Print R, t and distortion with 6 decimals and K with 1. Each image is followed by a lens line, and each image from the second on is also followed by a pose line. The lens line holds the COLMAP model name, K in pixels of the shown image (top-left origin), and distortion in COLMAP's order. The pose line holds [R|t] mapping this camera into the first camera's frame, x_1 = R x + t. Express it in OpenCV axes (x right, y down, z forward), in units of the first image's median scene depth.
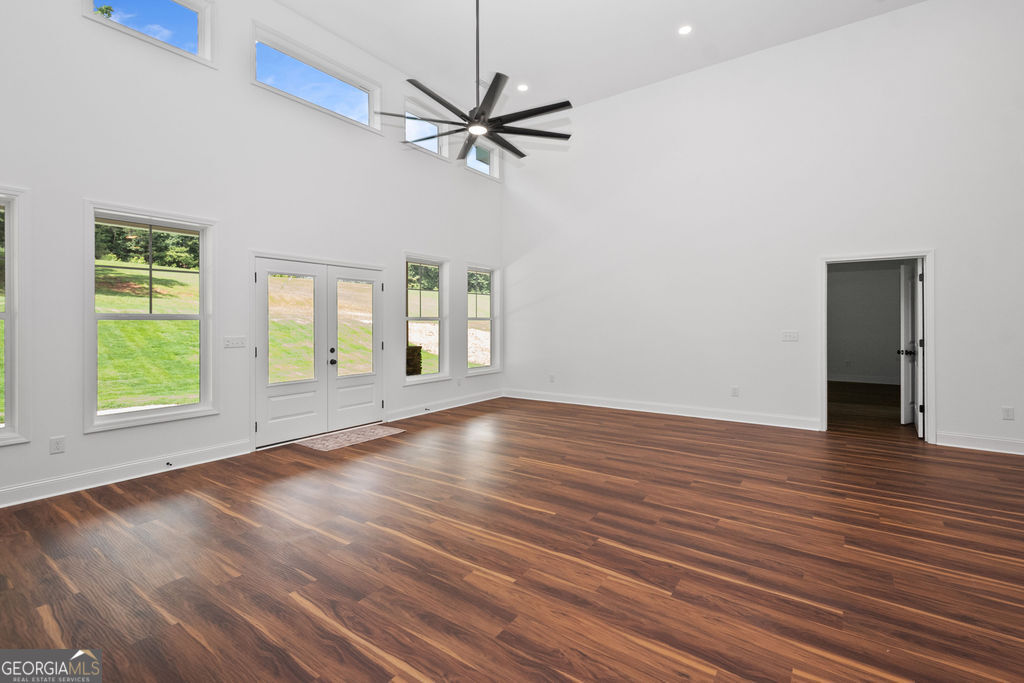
lens RADIAL K [[467.7, 0, 515.7], [0, 467.7, 319.1], [0, 0, 1]] dist [0.008740, -0.000310]
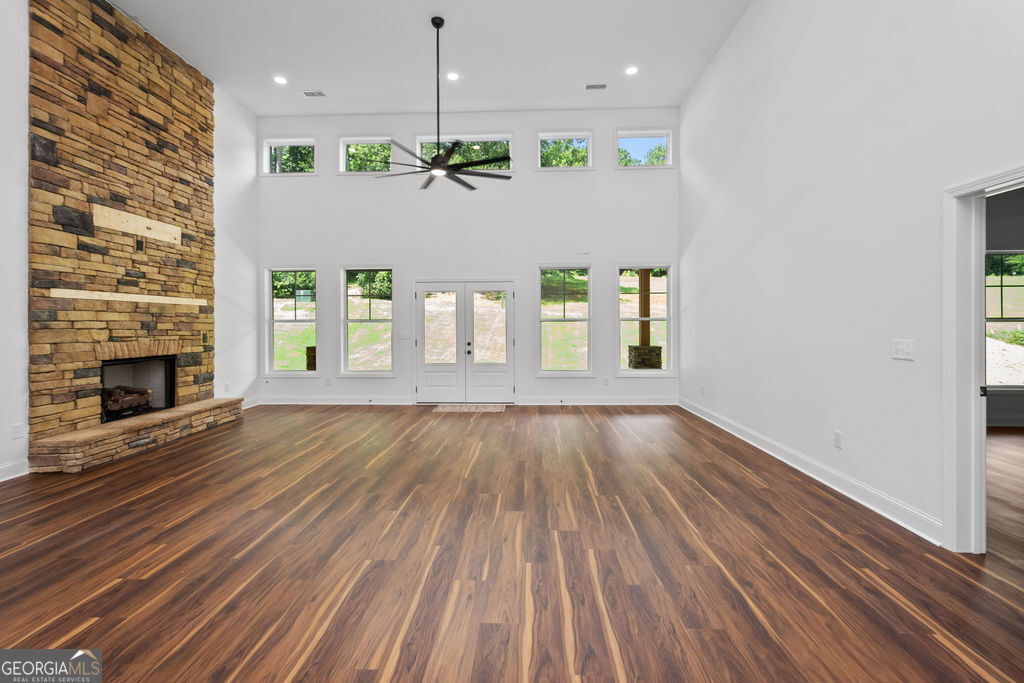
lens RADIAL K [[467.7, 0, 512.2], [0, 467.7, 323.4], [0, 0, 1]] dist [0.008740, -0.000310]
pose [[0.540764, 0.003421, -0.841167, 1.348827], [0.002714, 0.999979, 0.005812, -0.000108], [0.841170, -0.005426, 0.540744, 0.600935]]
